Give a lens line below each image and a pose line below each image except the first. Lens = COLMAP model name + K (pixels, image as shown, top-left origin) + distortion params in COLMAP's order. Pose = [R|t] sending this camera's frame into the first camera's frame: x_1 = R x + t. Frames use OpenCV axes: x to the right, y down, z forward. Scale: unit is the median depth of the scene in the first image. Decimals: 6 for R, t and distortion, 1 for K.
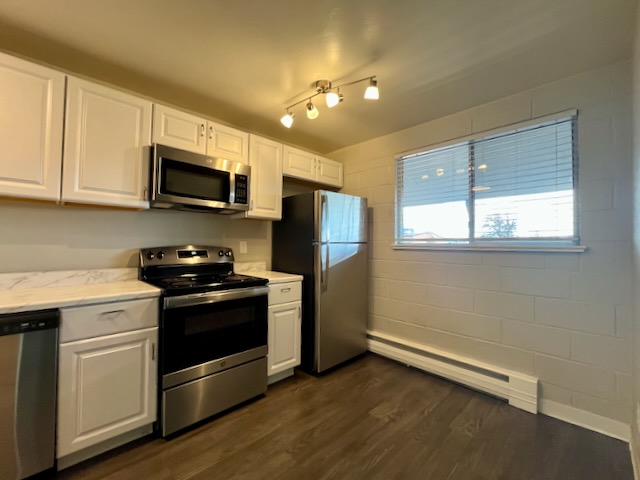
lens RADIAL K [[274.7, 0, 320.0], [0, 274.7, 240.0], [0, 0, 1]] dist [-0.002113, -0.000176]
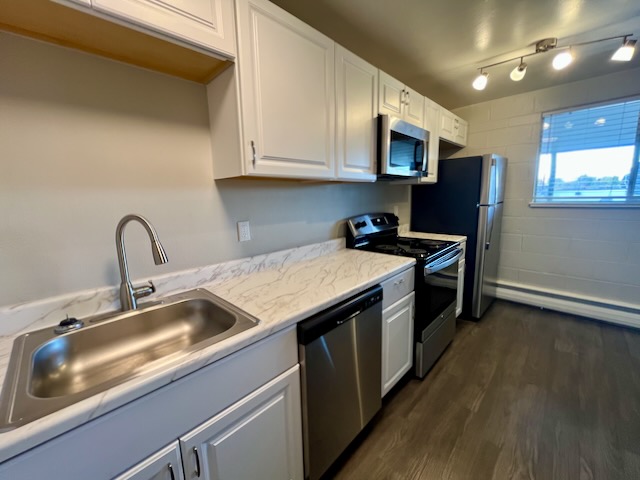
lens RADIAL K [[259.9, 0, 320.0], [0, 259.9, 240.0], [0, 0, 1]] dist [-0.000433, 0.000321]
pose [[0.998698, -0.044266, 0.025364, -0.860399], [0.038842, 0.982058, 0.184536, -0.087613], [-0.033077, -0.183310, 0.982498, 0.004912]]
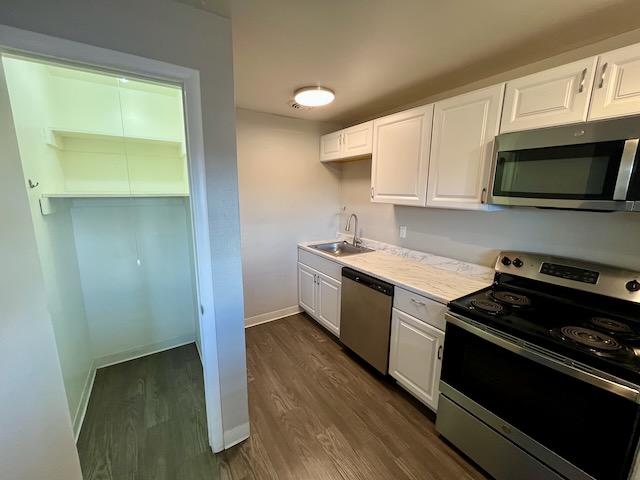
lens RADIAL K [[259.9, 0, 320.0], [0, 259.9, 240.0], [0, 0, 1]] dist [-0.000433, 0.000321]
pose [[-0.188382, 0.169340, -0.967386, 0.328443], [0.002071, 0.985089, 0.172036, -0.169918], [0.982094, 0.030405, -0.185924, 0.609584]]
